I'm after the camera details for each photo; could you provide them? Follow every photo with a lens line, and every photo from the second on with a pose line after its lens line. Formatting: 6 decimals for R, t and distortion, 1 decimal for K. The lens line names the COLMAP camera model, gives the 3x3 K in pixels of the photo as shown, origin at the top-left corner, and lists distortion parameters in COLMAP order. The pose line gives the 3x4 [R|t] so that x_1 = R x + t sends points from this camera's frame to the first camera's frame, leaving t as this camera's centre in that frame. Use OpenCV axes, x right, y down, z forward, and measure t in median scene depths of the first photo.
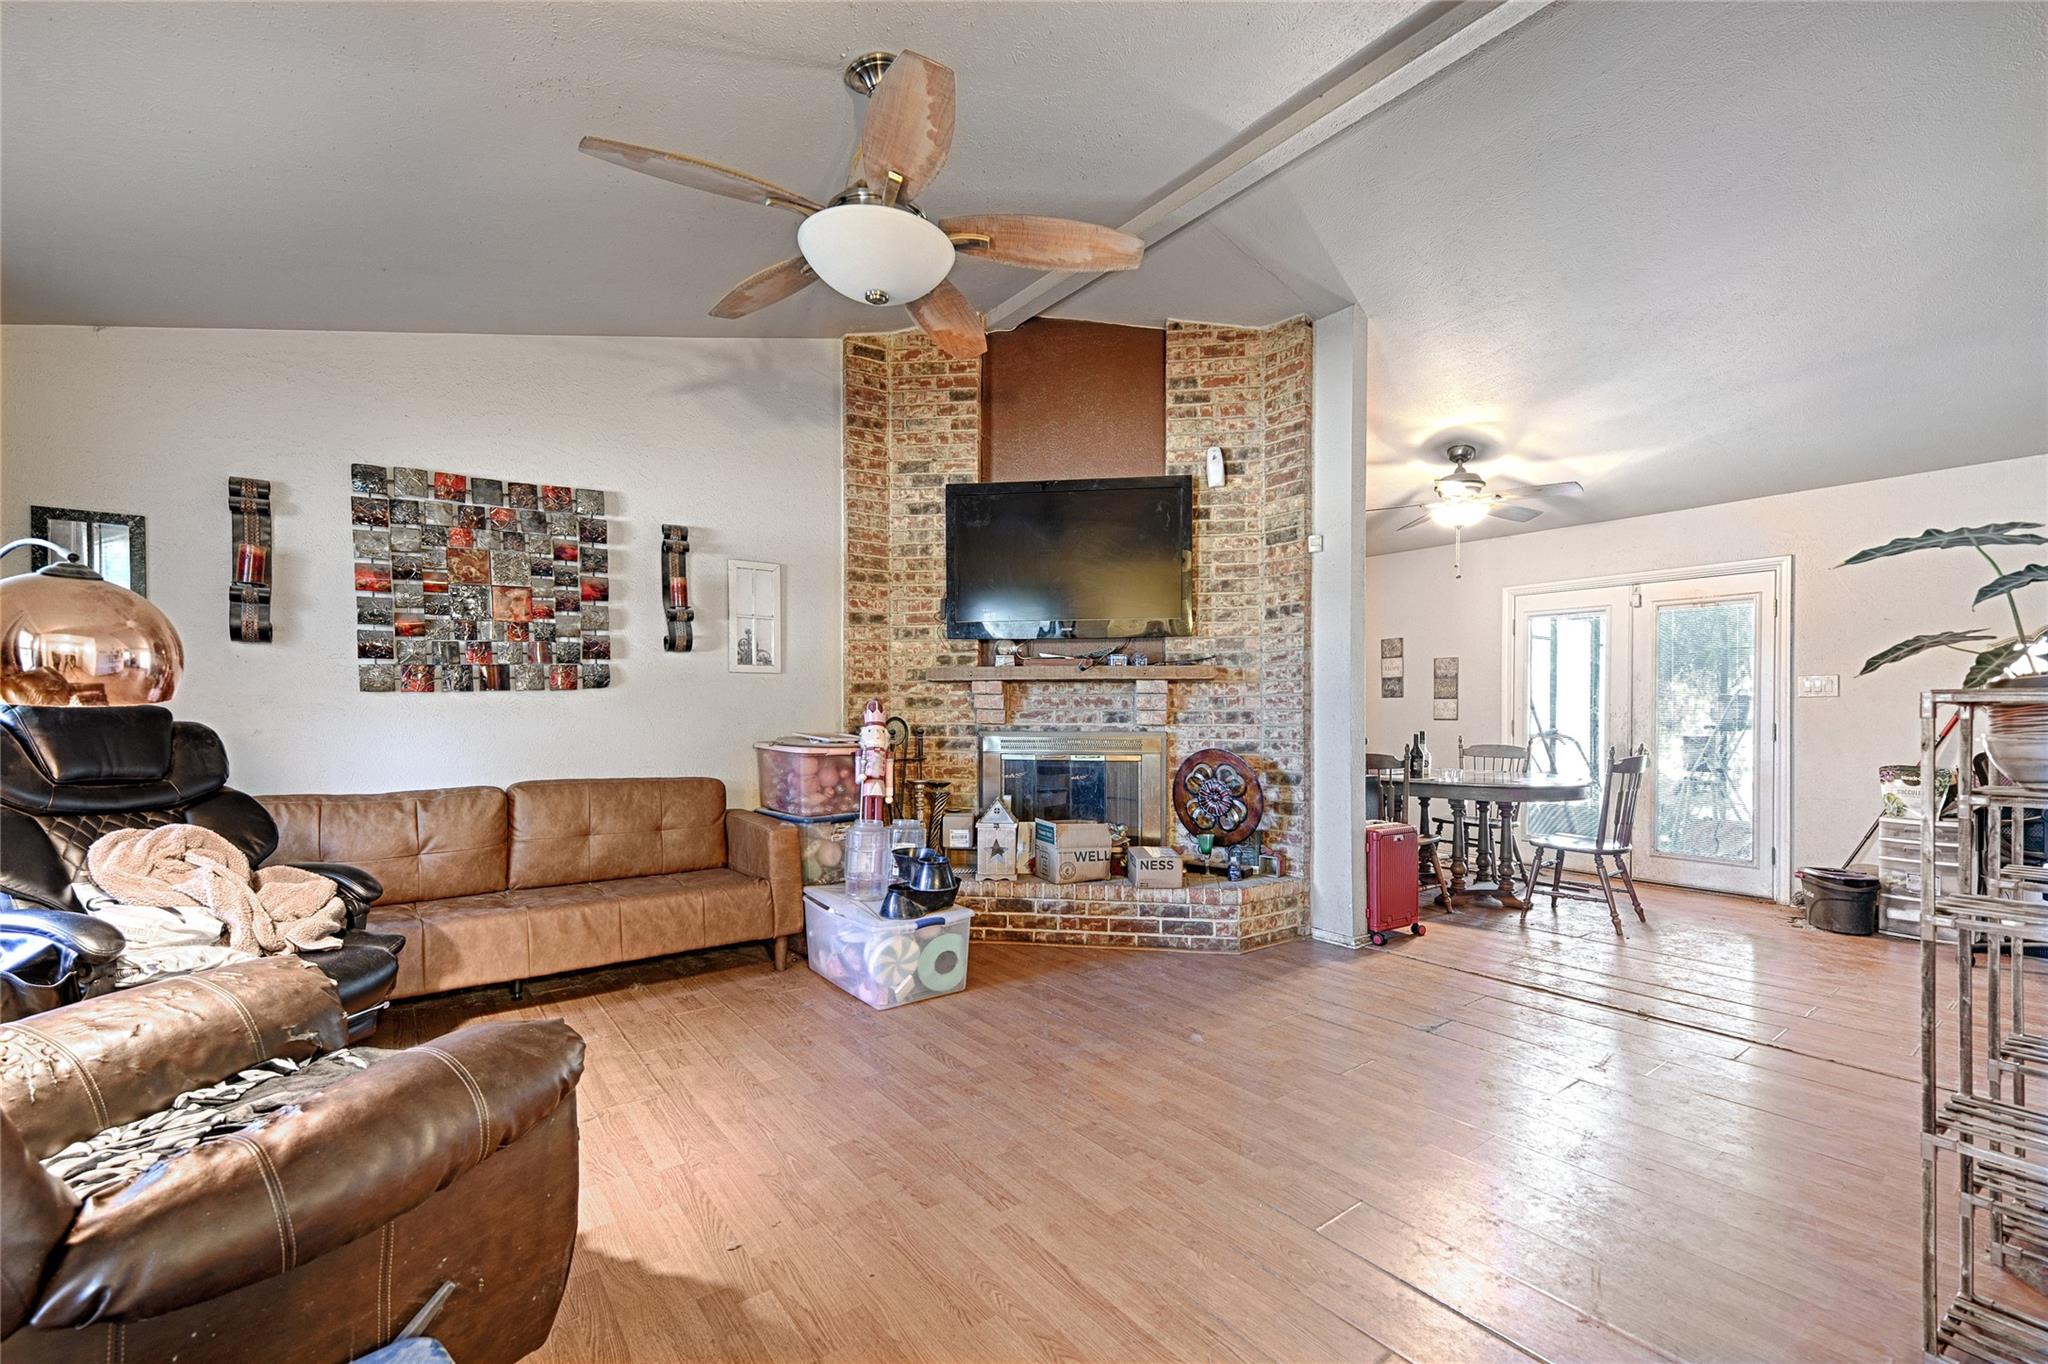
lens RADIAL K [[867.5, 0, 1026.8], [0, 867.5, 711.2], [0, 0, 1]] dist [0.000027, -0.000093]
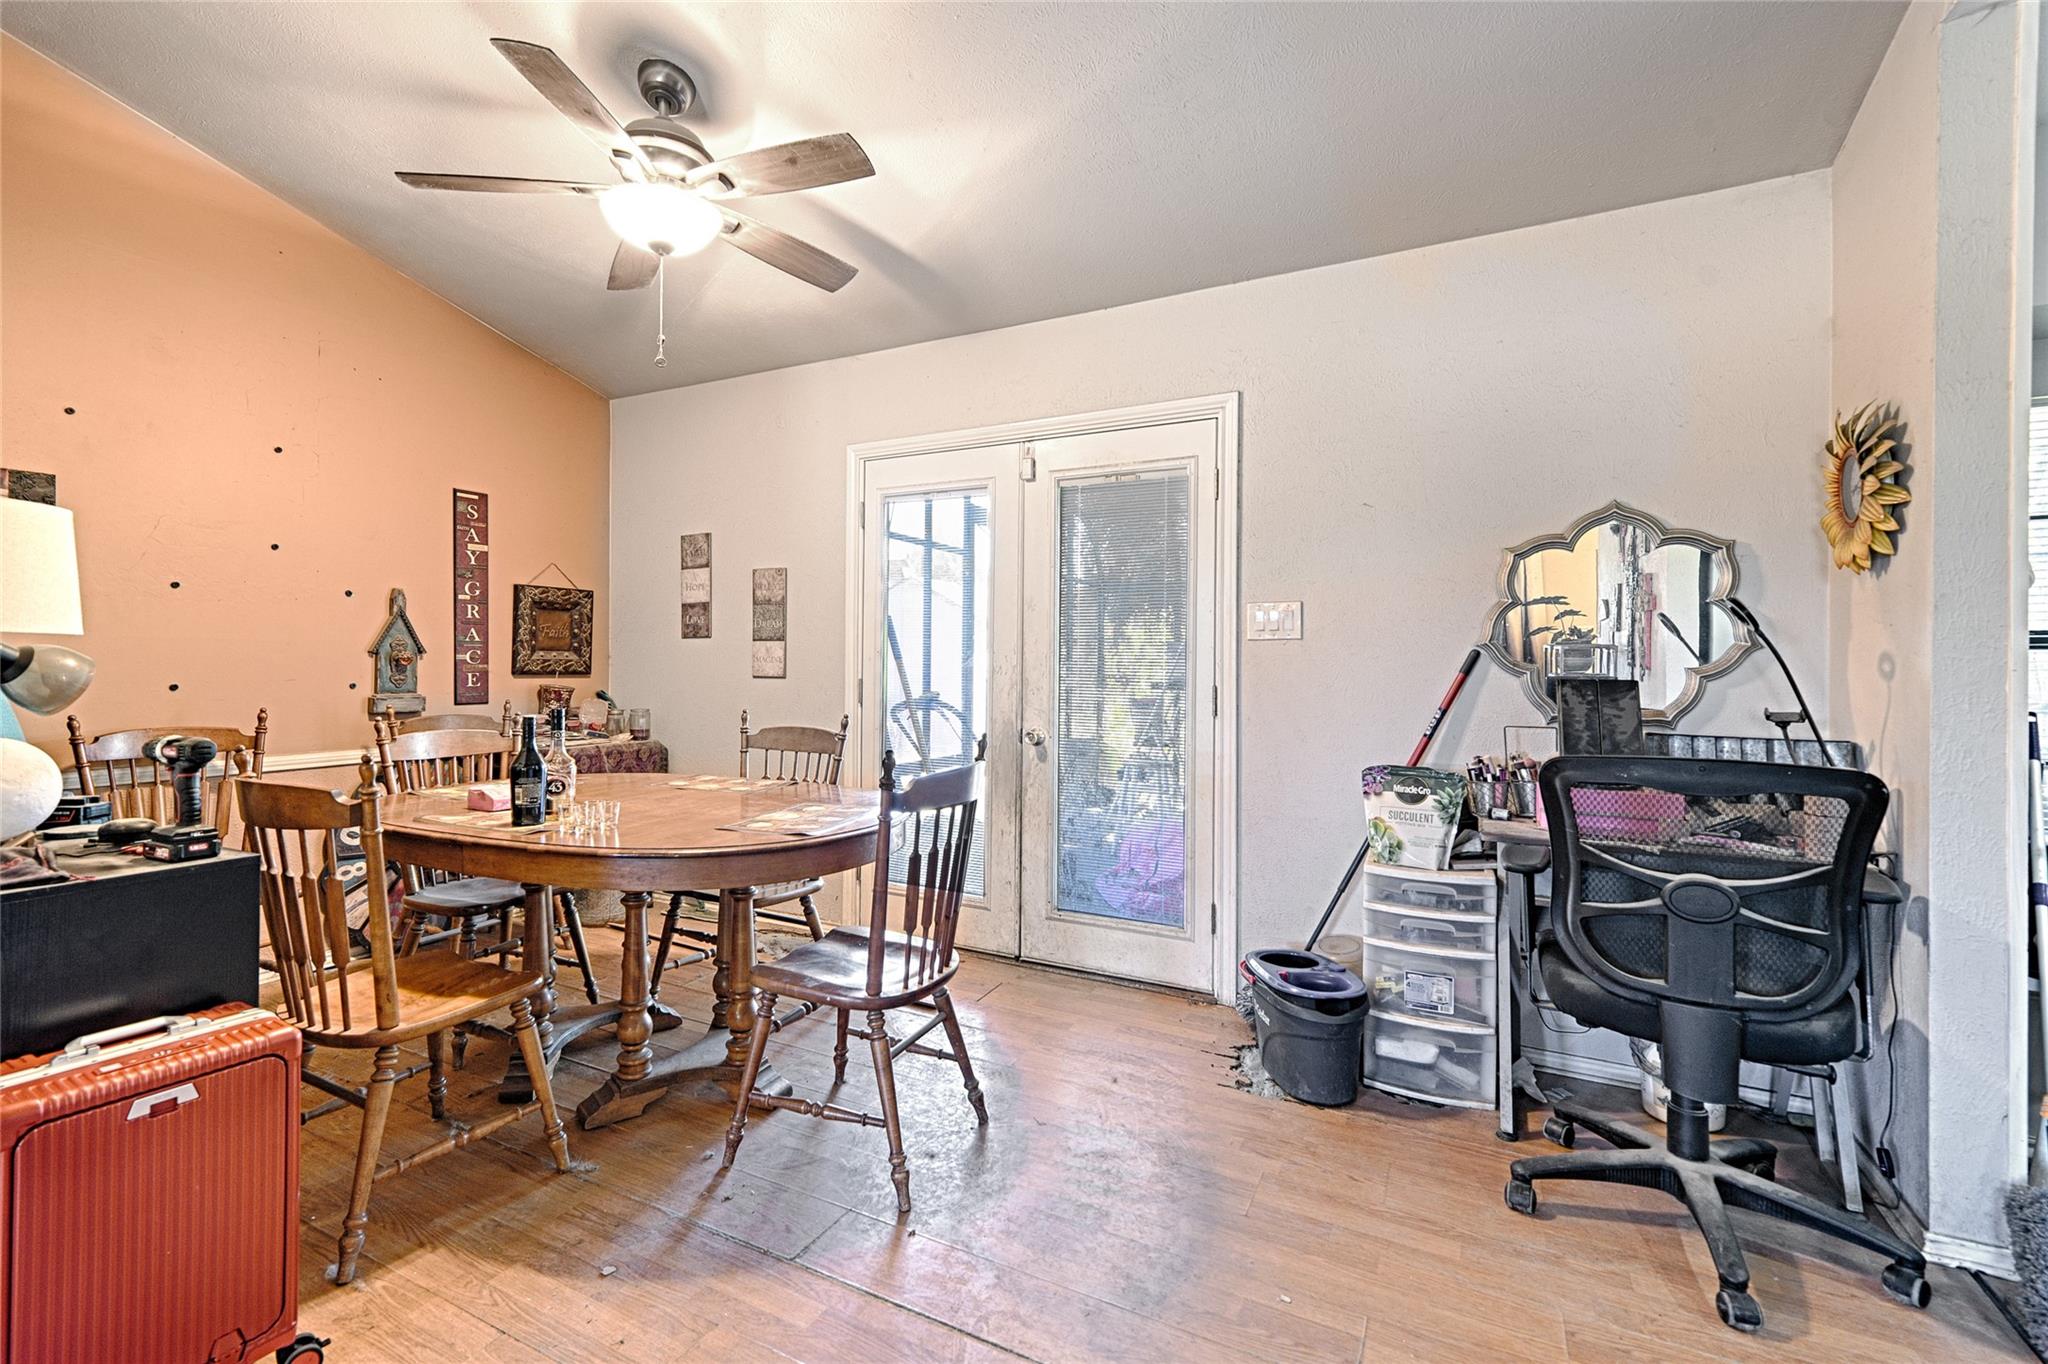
lens RADIAL K [[878.2, 0, 1022.6], [0, 878.2, 653.3], [0, 0, 1]] dist [-0.000404, -0.000082]
pose [[0.891712, 0.009122, 0.452510, 0.471480], [-0.004025, 0.999917, -0.012225, 0.000313], [-0.452585, 0.009080, 0.891675, 0.524750]]
